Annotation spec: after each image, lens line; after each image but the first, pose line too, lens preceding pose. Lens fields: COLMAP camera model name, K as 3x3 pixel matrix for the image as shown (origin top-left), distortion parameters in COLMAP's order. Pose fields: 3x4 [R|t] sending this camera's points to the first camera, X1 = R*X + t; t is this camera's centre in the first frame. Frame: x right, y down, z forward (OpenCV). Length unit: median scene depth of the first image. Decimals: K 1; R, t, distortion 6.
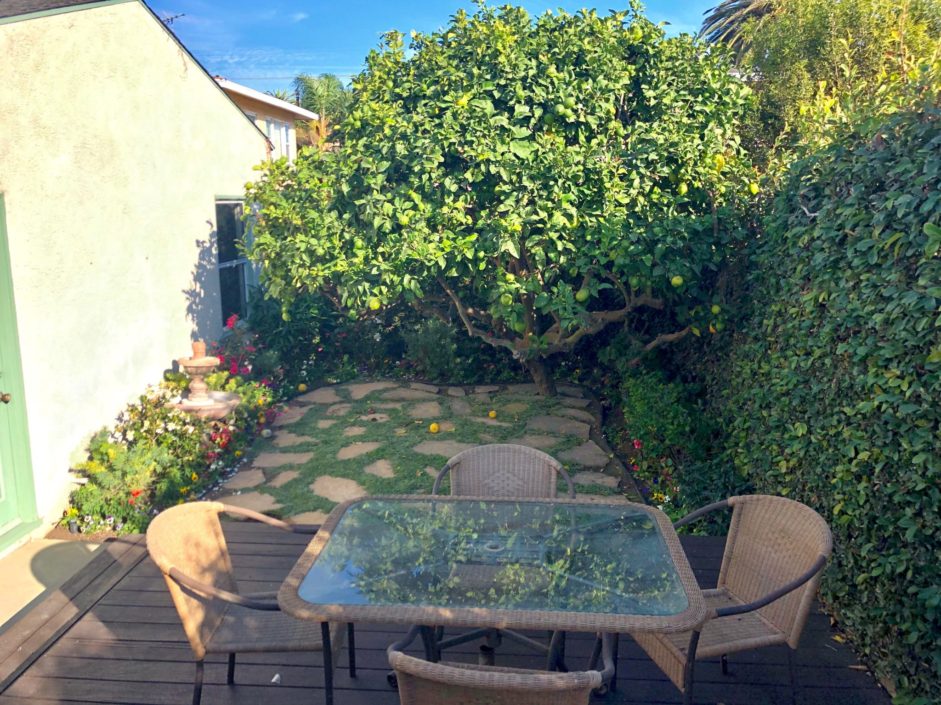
lens RADIAL K [[805.8, 0, 475.7], [0, 805.8, 359.5], [0, 0, 1]] dist [0.020461, 0.003012]
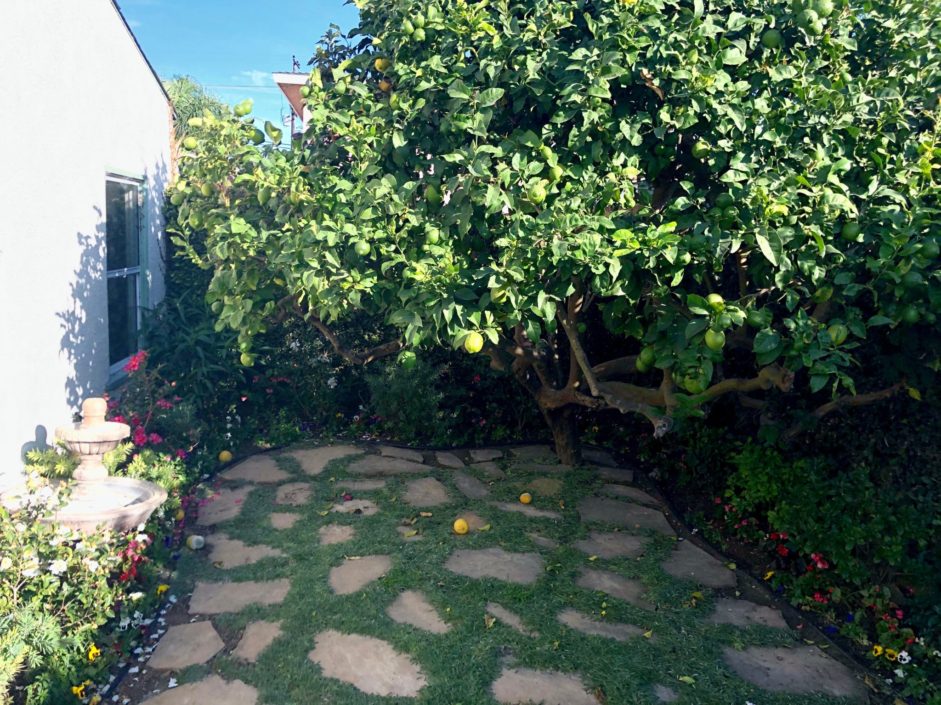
lens RADIAL K [[805.8, 0, 466.3], [0, 805.8, 350.7], [0, 0, 1]] dist [0.020461, 0.003012]
pose [[0.981709, 0.012631, 0.189968, -0.178263], [-0.003394, 0.998799, -0.048872, -0.027466], [-0.190358, 0.047334, 0.980573, 0.346513]]
